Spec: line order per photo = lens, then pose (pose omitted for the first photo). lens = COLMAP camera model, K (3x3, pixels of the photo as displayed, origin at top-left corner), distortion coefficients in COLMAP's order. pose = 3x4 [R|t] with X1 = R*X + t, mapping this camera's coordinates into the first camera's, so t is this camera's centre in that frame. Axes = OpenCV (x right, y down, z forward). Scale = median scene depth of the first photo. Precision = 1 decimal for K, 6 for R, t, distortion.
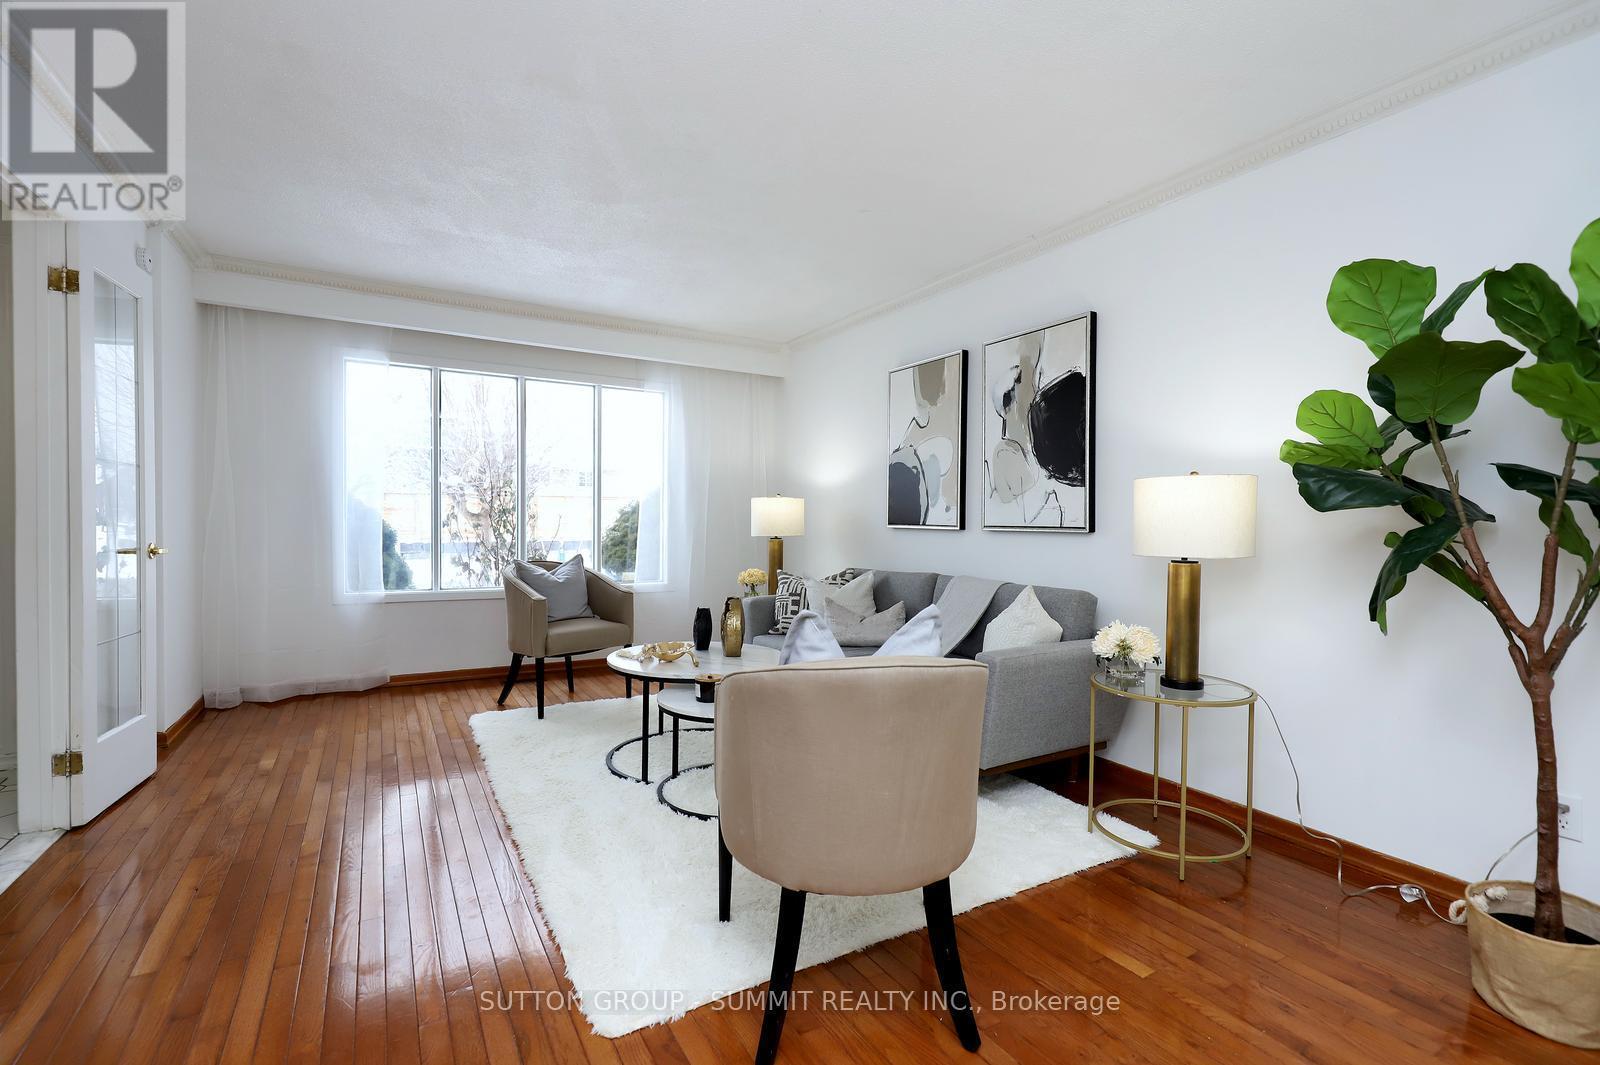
lens RADIAL K [[745.5, 0, 783.8], [0, 745.5, 539.1], [0, 0, 1]] dist [-0.001377, -0.001388]
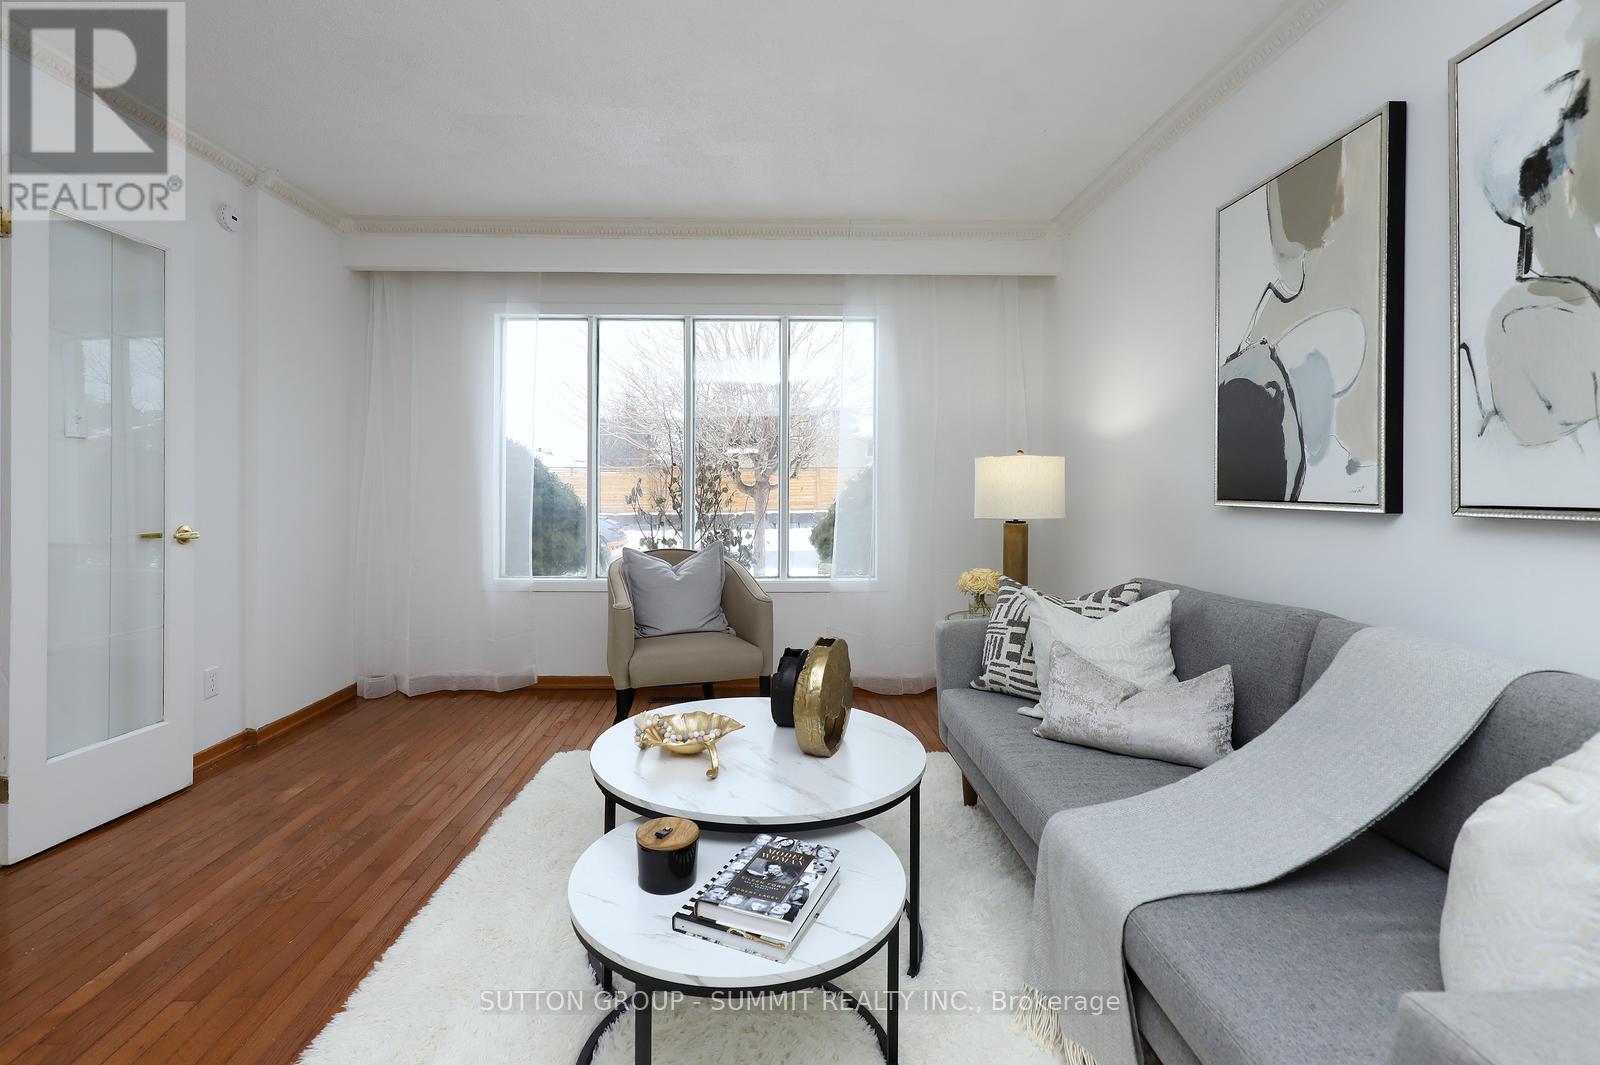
lens RADIAL K [[745.5, 0, 739.4], [0, 745.5, 497.5], [0, 0, 1]] dist [-0.001377, -0.001388]
pose [[0.869645, -0.004193, -0.493660, 0.114074], [-0.004128, 0.999867, -0.015765, -0.012467], [0.493660, 0.015748, 0.869512, 0.406112]]
